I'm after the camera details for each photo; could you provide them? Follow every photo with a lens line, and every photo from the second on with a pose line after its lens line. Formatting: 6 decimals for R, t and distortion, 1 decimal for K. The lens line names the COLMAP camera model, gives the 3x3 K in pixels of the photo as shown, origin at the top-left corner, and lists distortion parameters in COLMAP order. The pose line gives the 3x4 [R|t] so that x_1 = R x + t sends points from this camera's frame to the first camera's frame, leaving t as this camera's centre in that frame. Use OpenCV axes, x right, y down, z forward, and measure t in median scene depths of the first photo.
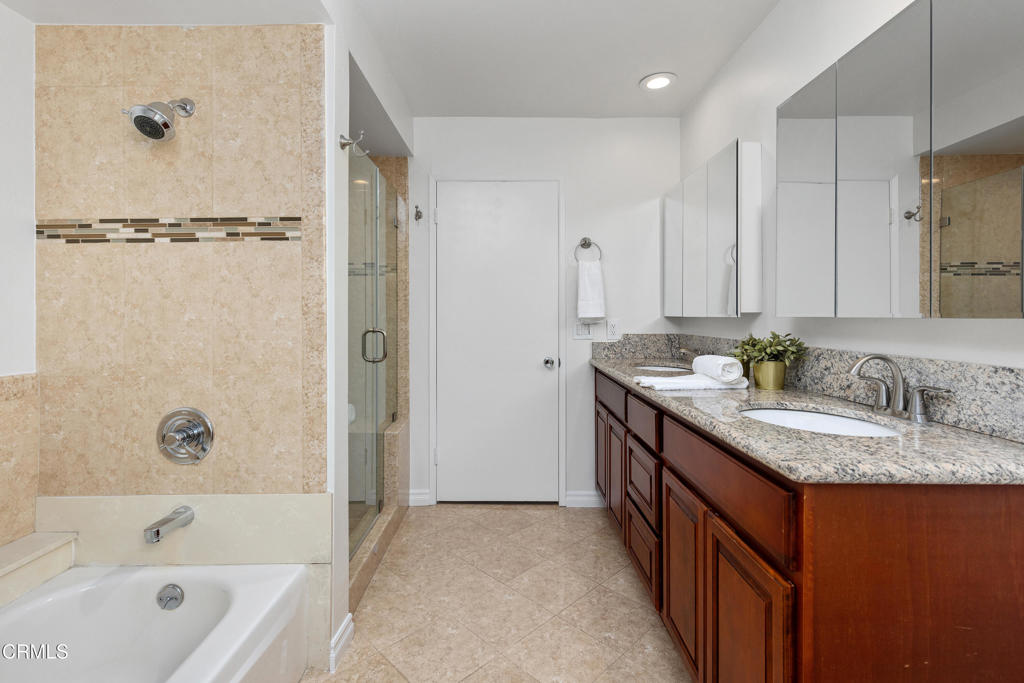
lens RADIAL K [[473.9, 0, 515.8], [0, 473.9, 317.6], [0, 0, 1]] dist [0.001537, 0.000341]
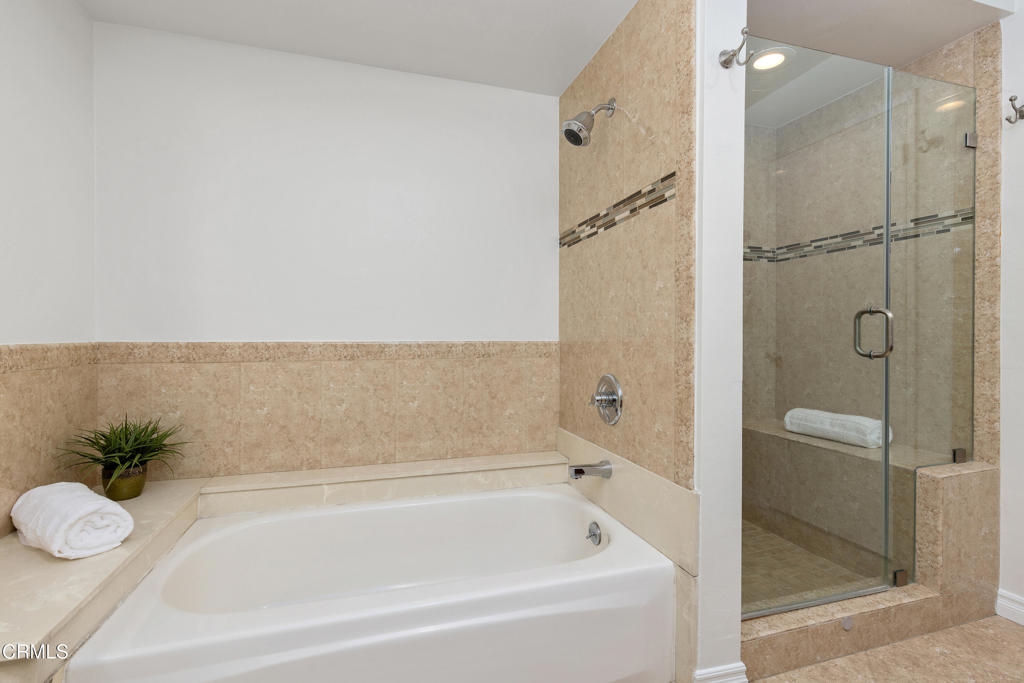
lens RADIAL K [[465.6, 0, 512.0], [0, 465.6, 341.5], [0, 0, 1]] dist [0.001806, 0.000384]
pose [[0.268333, 0.014895, -0.963211, 0.307972], [-0.005920, 0.999887, 0.013813, 0.096046], [0.963308, 0.001996, 0.268391, 0.473318]]
